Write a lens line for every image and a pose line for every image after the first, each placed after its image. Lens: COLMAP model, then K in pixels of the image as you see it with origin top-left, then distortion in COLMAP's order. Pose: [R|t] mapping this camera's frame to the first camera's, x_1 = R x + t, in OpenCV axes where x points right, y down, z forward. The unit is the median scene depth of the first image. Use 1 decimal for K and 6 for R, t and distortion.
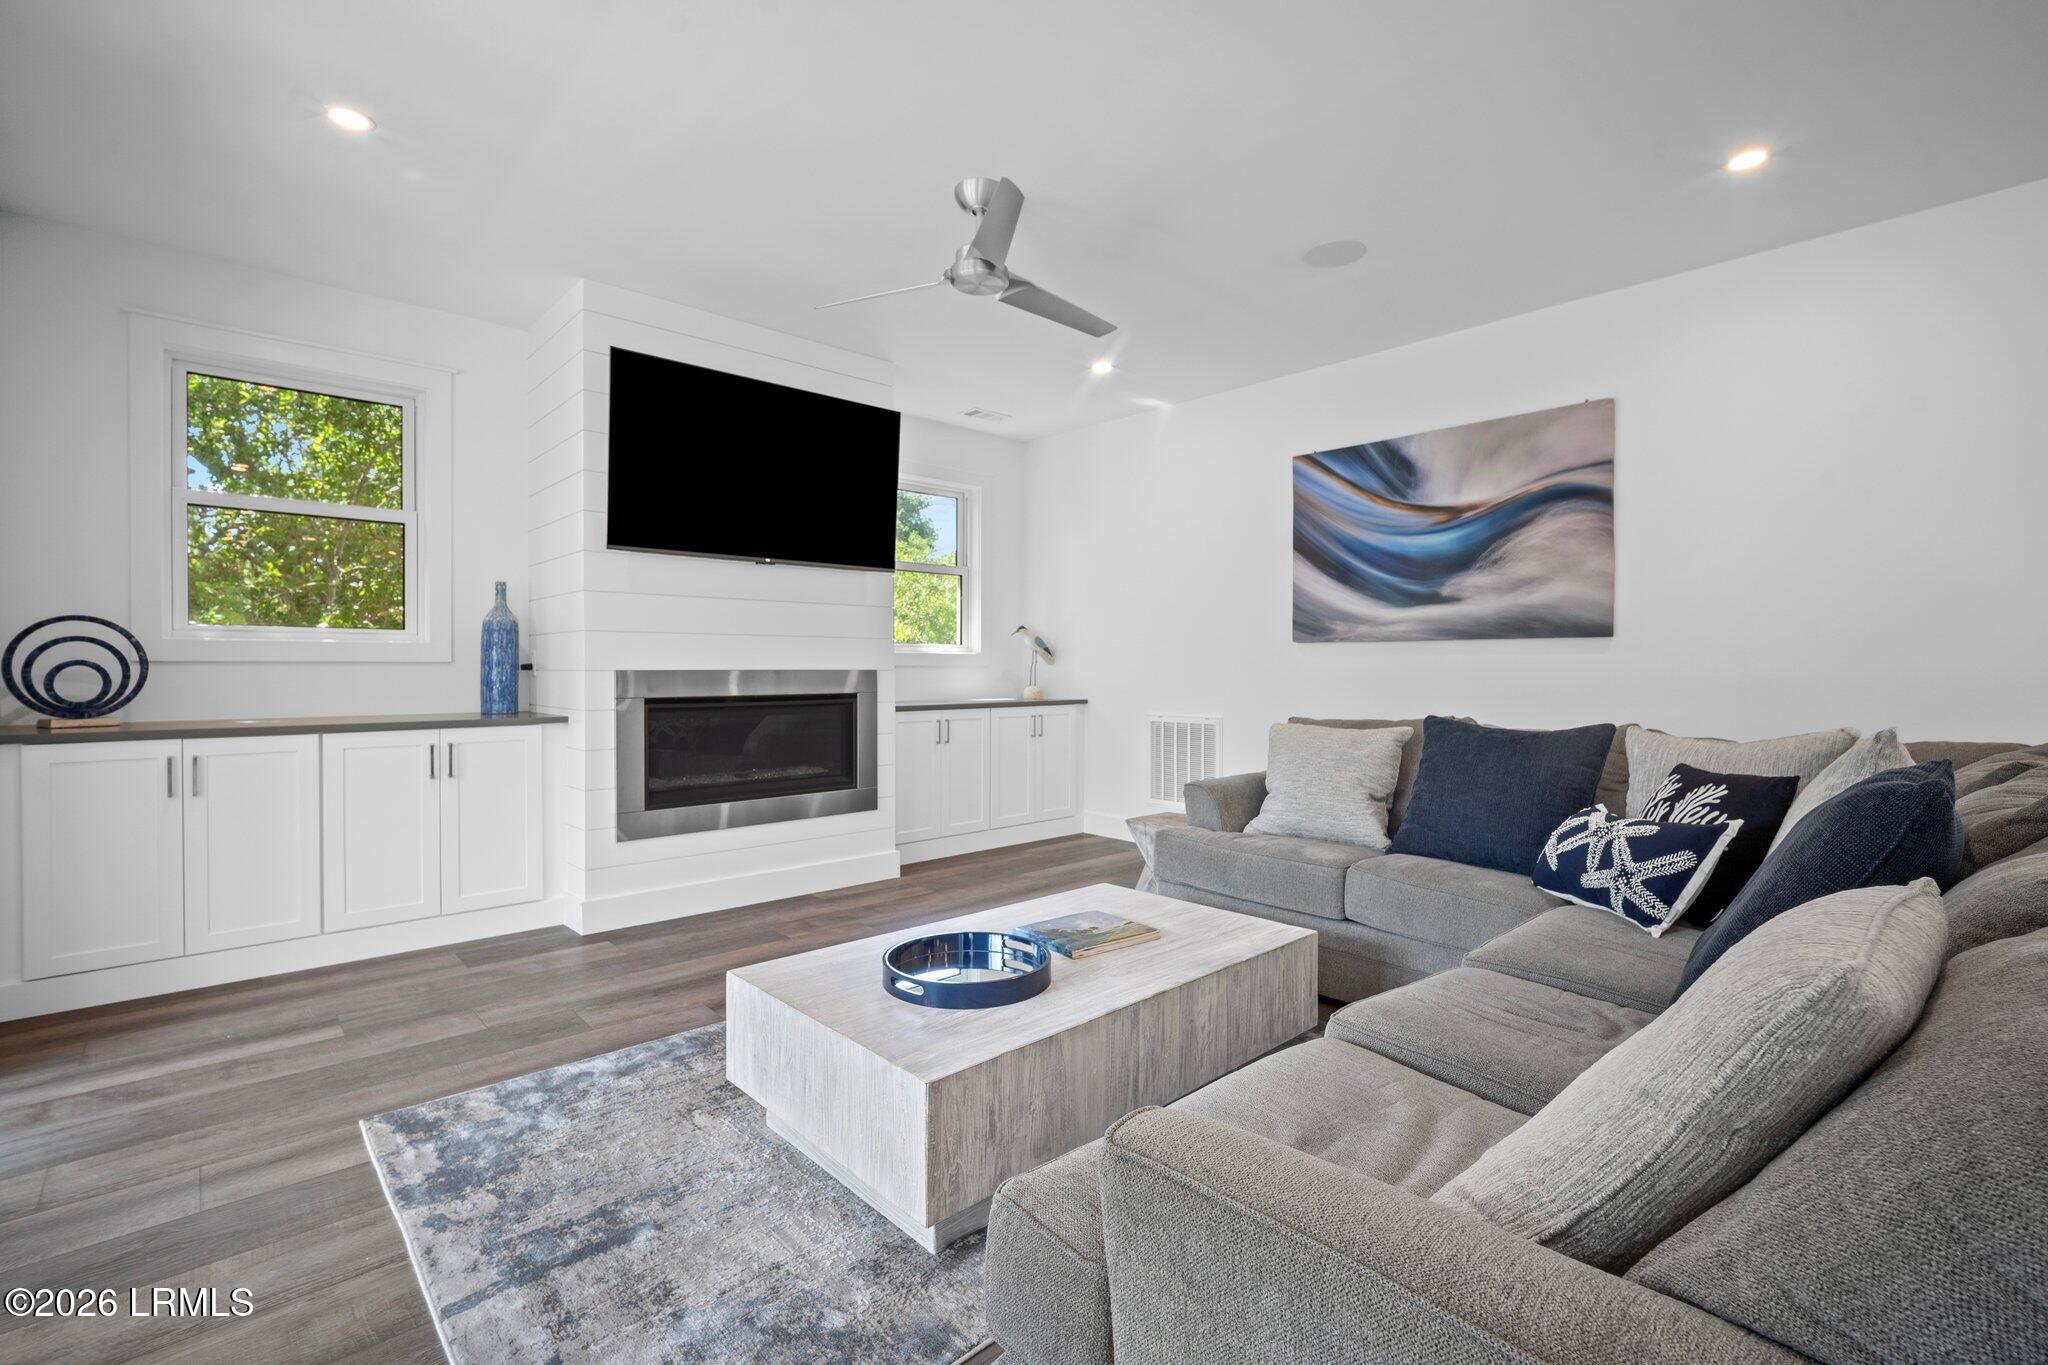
lens RADIAL K [[910.5, 0, 1025.0], [0, 910.5, 677.4], [0, 0, 1]] dist [-0.011594, 0.003323]
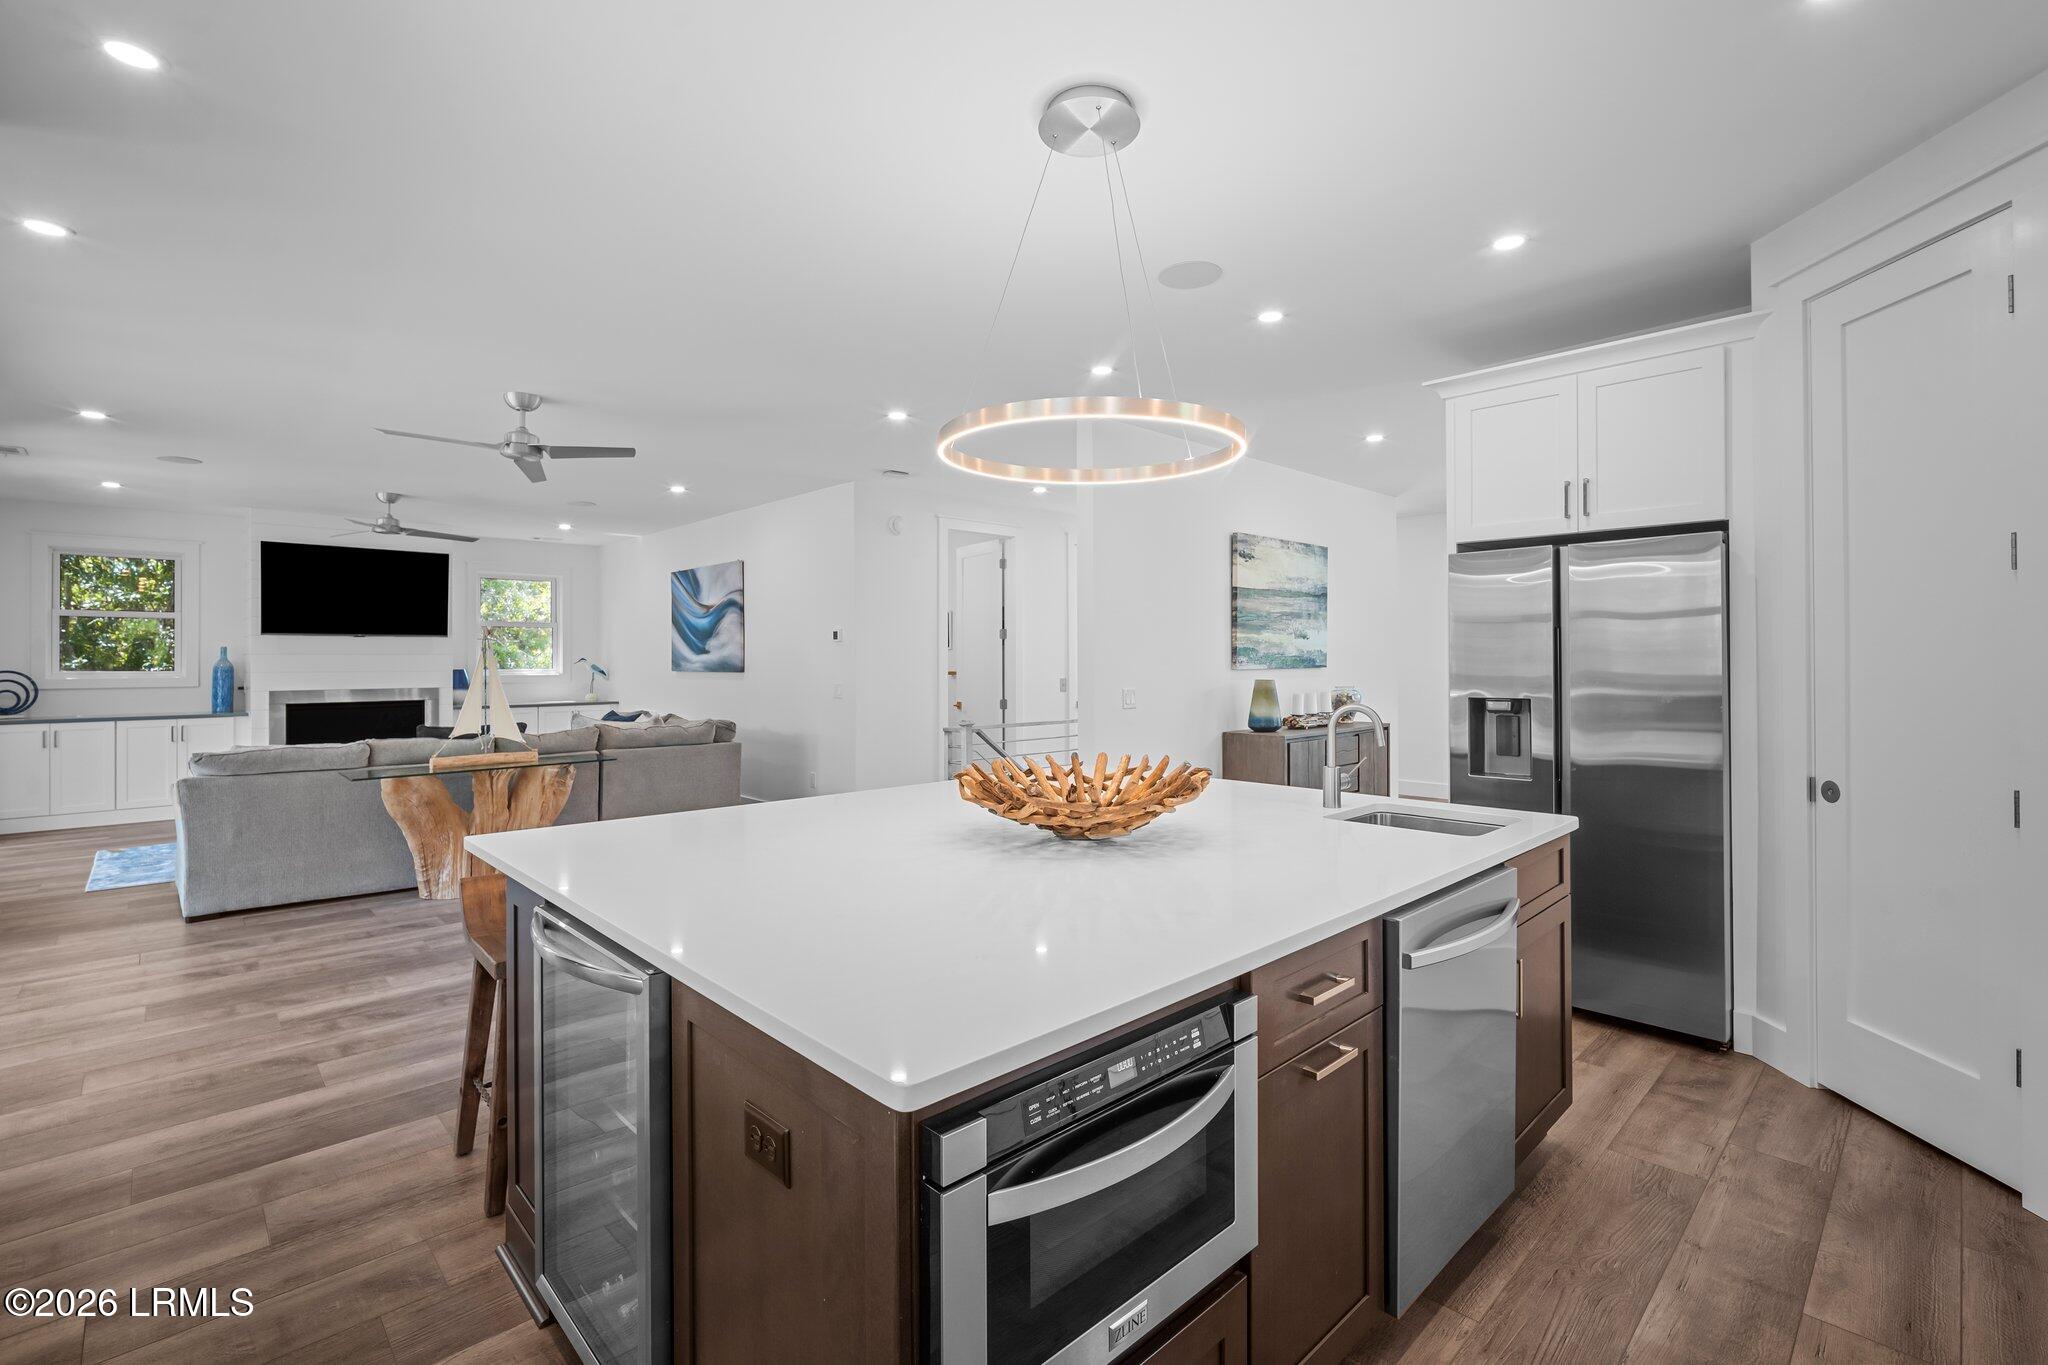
lens RADIAL K [[907.7, 0, 1010.7], [0, 907.7, 664.8], [0, 0, 1]] dist [-0.001529, 0.000326]
pose [[0.999951, -0.004840, 0.008655, 1.445396], [0.004920, 0.999945, -0.009257, -0.047076], [-0.008609, 0.009299, 0.999920, -1.290699]]
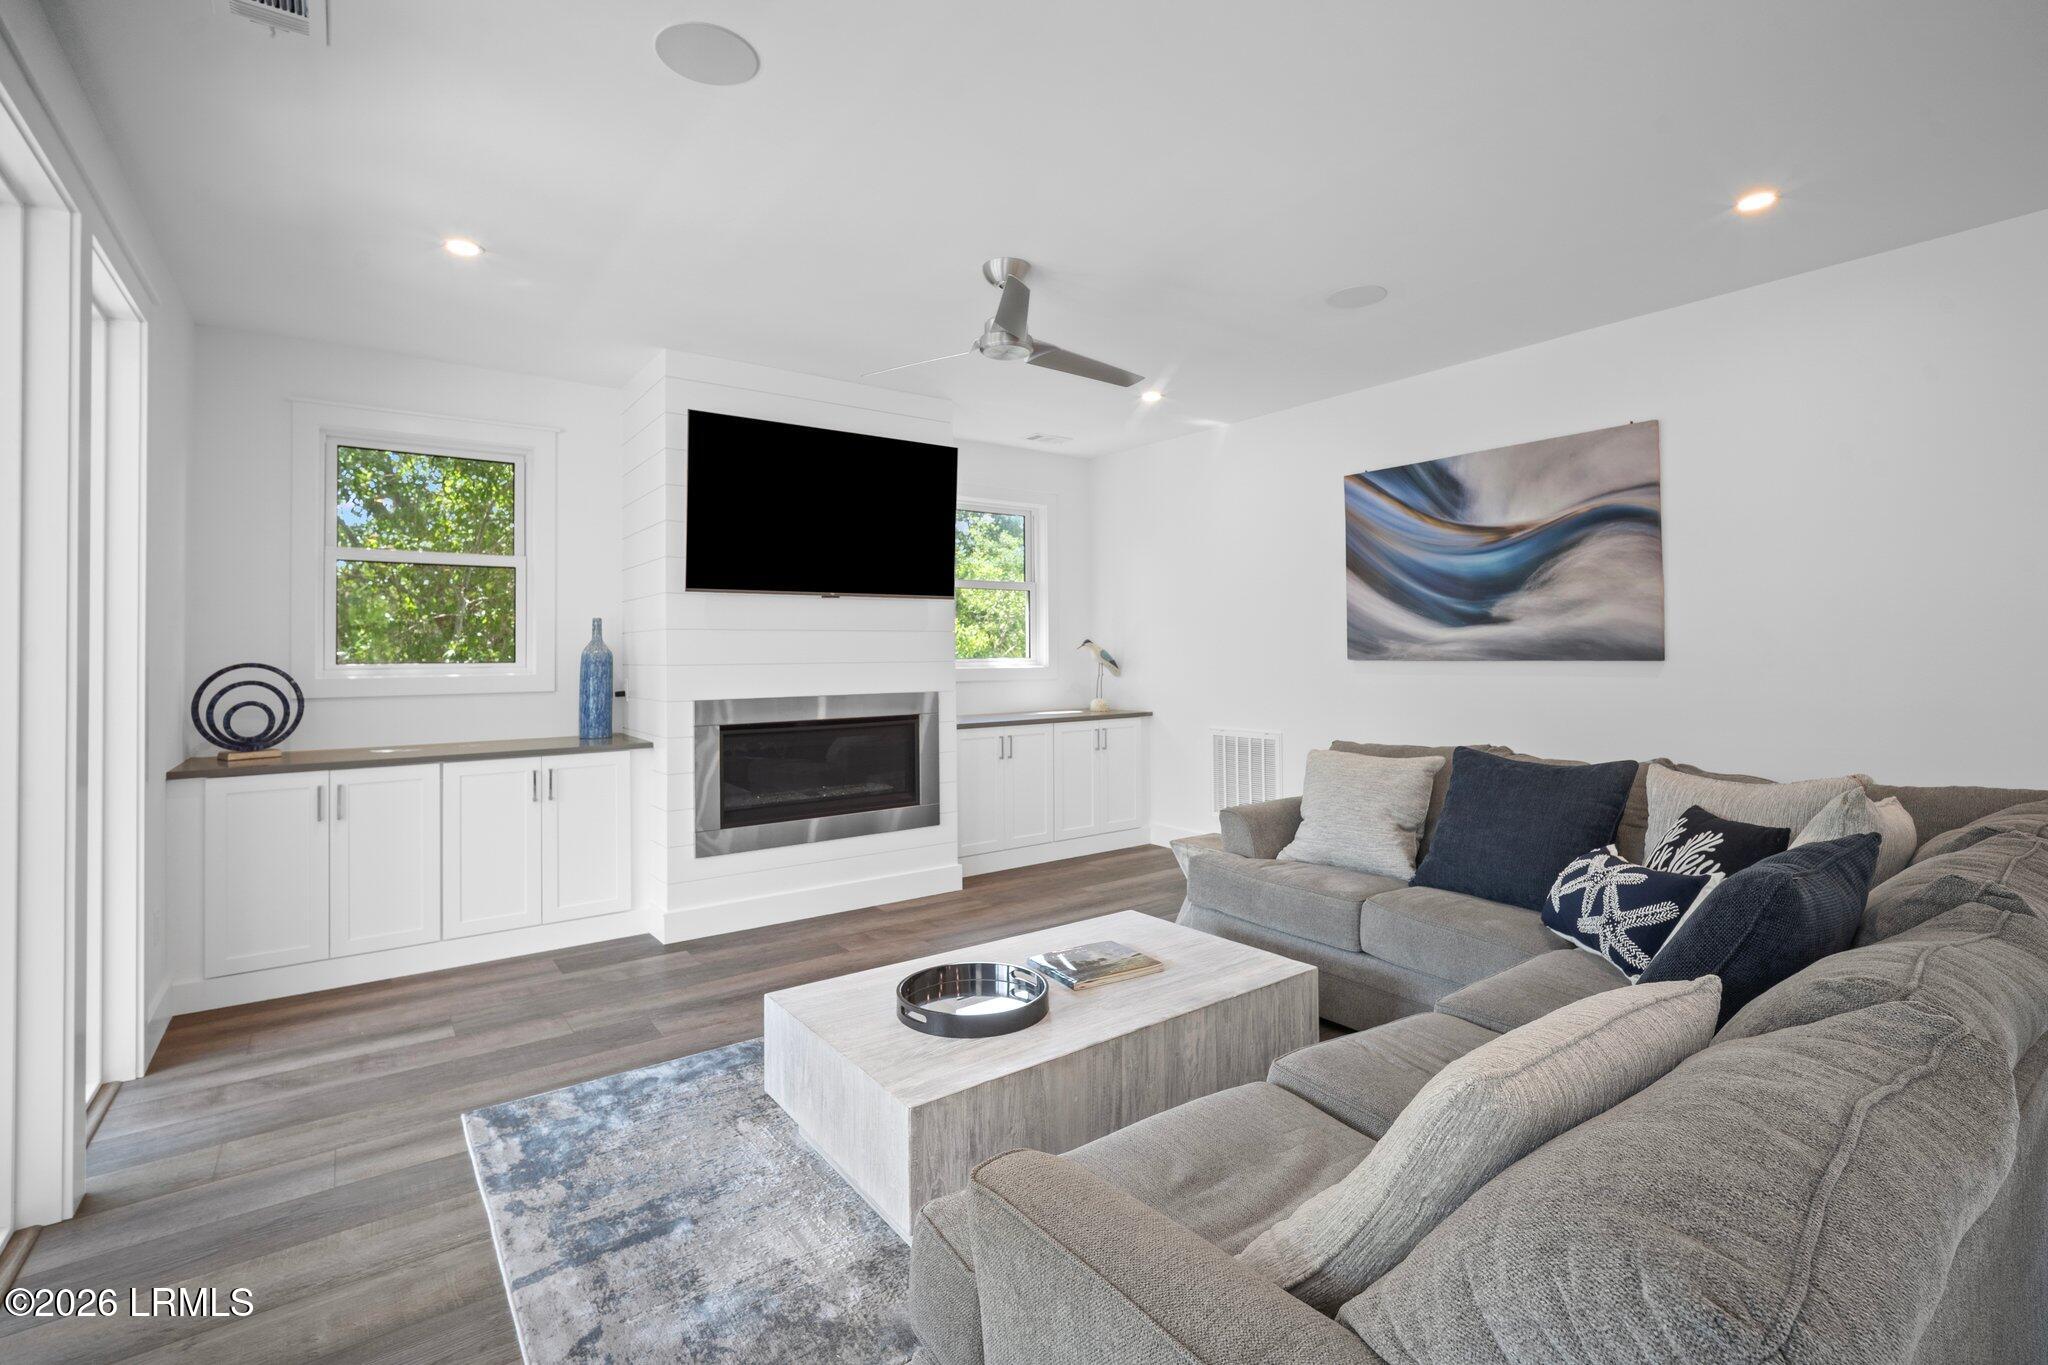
lens RADIAL K [[927.4, 0, 1032.5], [0, 927.4, 640.1], [0, 0, 1]] dist [-0.009175, 0.000817]
pose [[0.994220, -0.012462, -0.106638, 0.086276], [0.009715, 0.999608, -0.026246, -0.054848], [0.106923, 0.025058, 0.993951, -0.078934]]
